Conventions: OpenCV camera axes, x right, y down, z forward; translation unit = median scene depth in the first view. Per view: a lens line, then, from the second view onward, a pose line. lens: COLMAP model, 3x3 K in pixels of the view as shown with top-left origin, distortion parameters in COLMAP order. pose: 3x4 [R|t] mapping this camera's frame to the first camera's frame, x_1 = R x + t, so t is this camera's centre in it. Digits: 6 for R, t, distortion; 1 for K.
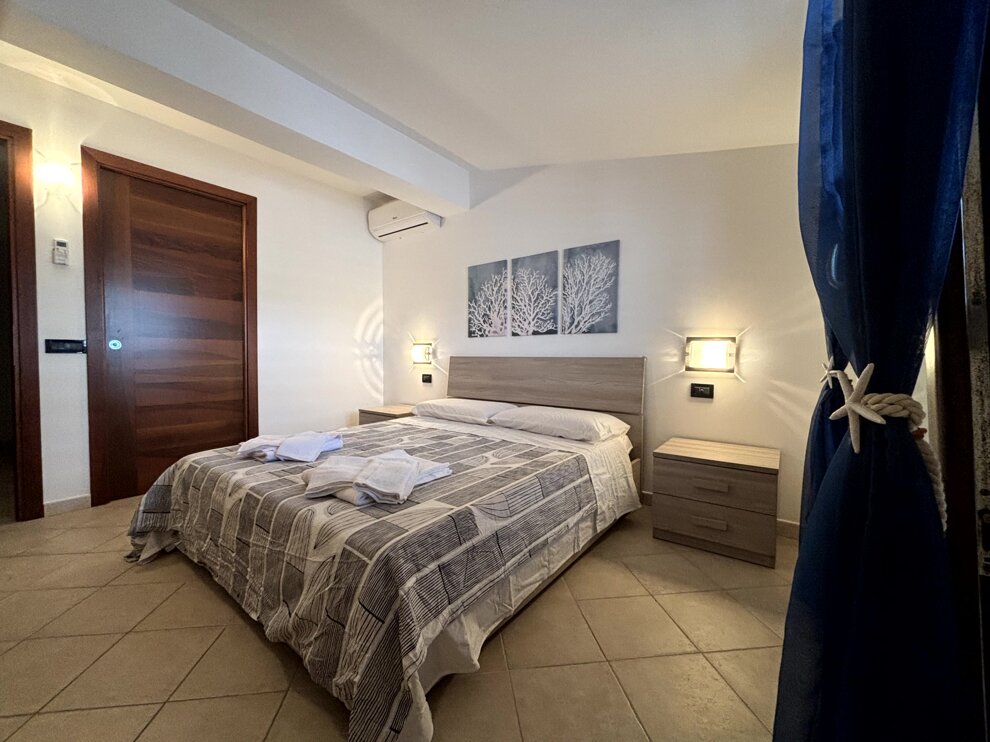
lens RADIAL K [[398.0, 0, 486.9], [0, 398.0, 375.3], [0, 0, 1]] dist [-0.000610, -0.000314]
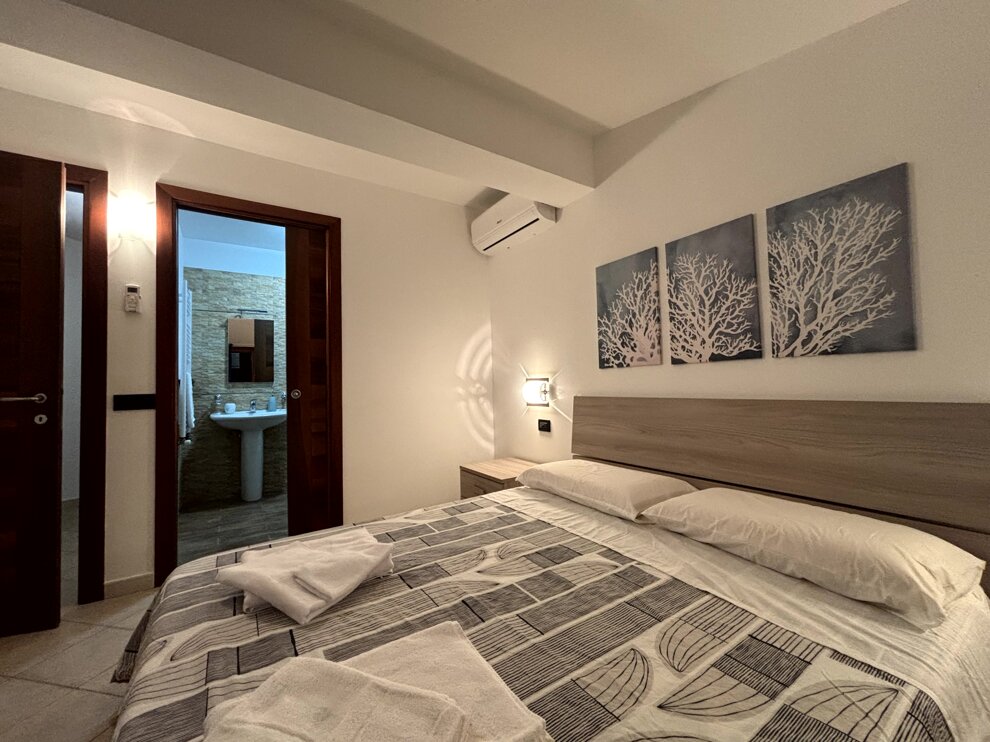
lens RADIAL K [[398.0, 0, 493.7], [0, 398.0, 373.7], [0, 0, 1]] dist [-0.000610, -0.000314]
pose [[0.948777, -0.040940, -0.313284, -0.006689], [0.019657, 0.997297, -0.070795, -0.047795], [0.315336, 0.061010, 0.947017, 0.338064]]
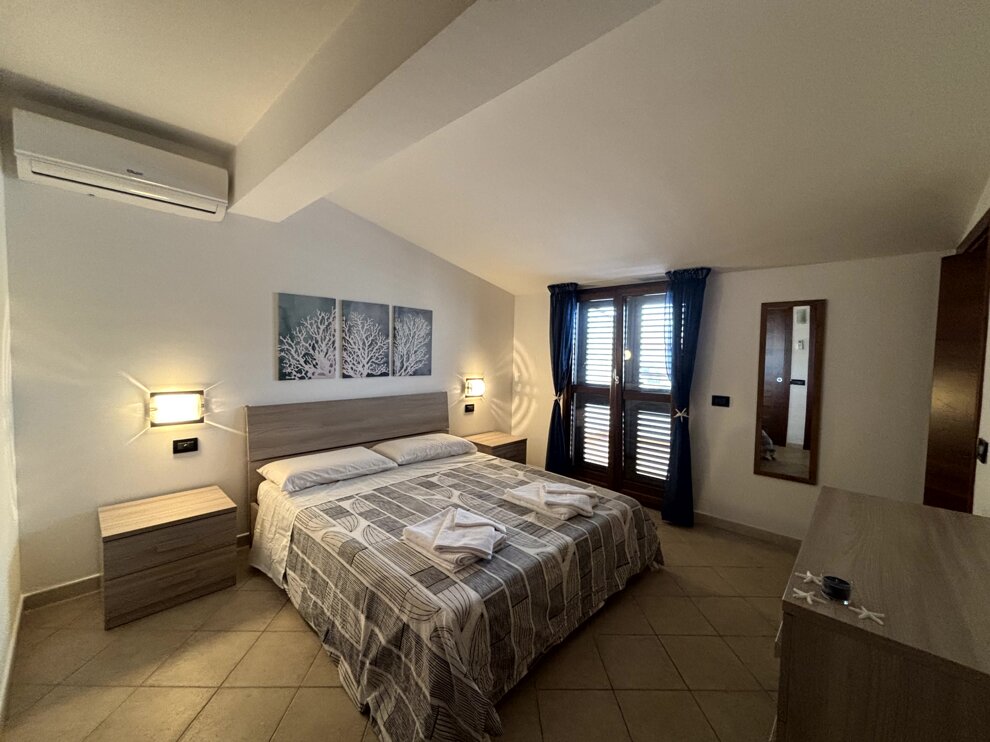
lens RADIAL K [[398.0, 0, 503.4], [0, 398.0, 369.6], [0, 0, 1]] dist [-0.000610, -0.000314]
pose [[0.063078, -0.054384, 0.996526, -0.935880], [0.018667, 0.998404, 0.053304, -0.173434], [-0.997834, 0.015240, 0.063993, 0.570502]]
